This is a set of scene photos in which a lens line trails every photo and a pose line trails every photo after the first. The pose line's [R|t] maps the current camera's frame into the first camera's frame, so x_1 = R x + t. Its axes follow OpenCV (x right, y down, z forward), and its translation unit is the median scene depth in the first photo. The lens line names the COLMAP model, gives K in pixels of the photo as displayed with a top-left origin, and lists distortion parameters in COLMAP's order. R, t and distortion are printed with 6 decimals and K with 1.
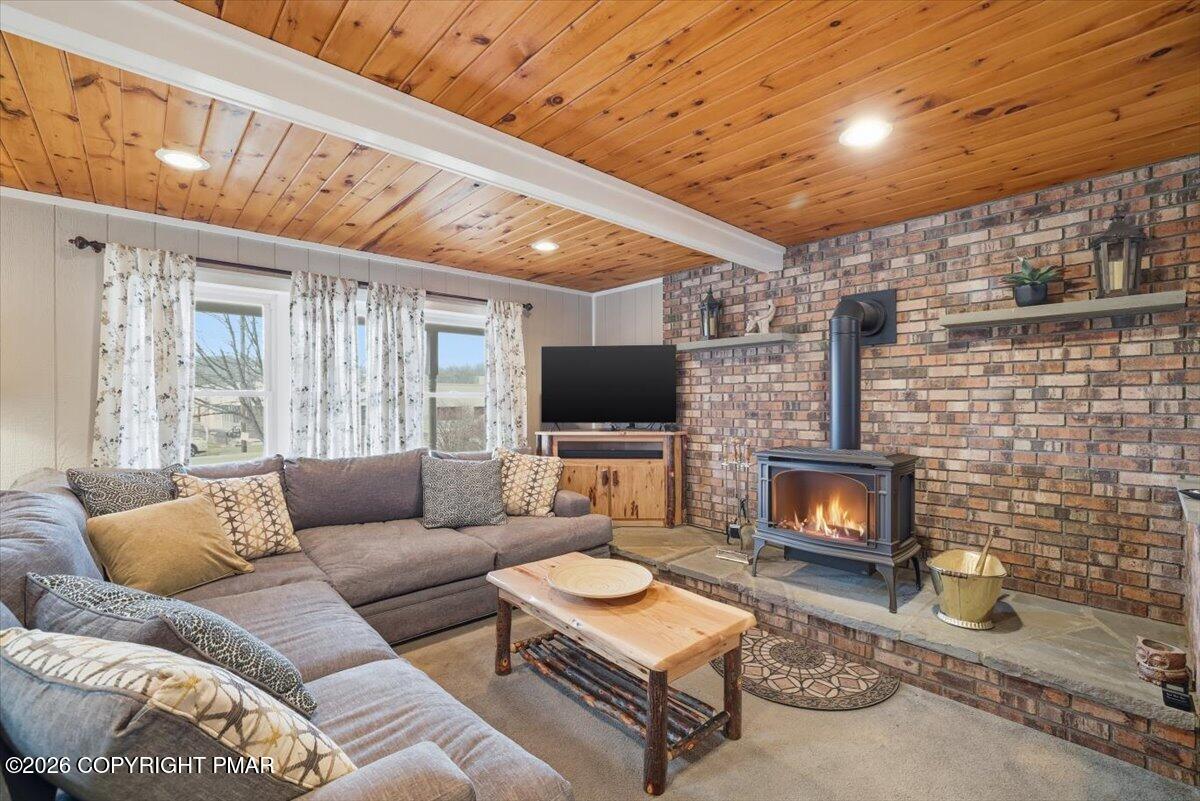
lens RADIAL K [[514.1, 0, 596.0], [0, 514.1, 402.8], [0, 0, 1]] dist [-0.025635, 0.000548]
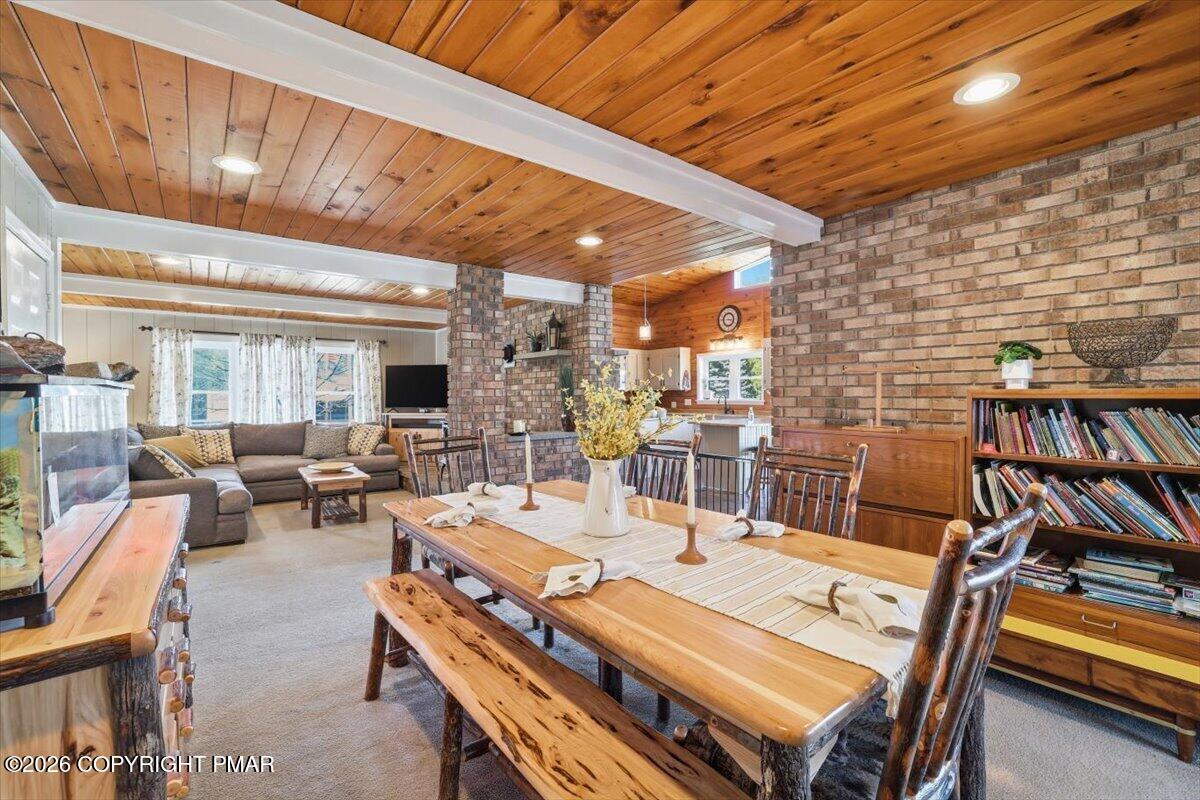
lens RADIAL K [[514.1, 0, 603.9], [0, 514.1, 395.7], [0, 0, 1]] dist [-0.025635, 0.000548]
pose [[0.997017, -0.000973, -0.077179, 1.040976], [0.000692, 0.999993, -0.003660, 0.003682], [0.077182, 0.003596, 0.997011, -0.944343]]
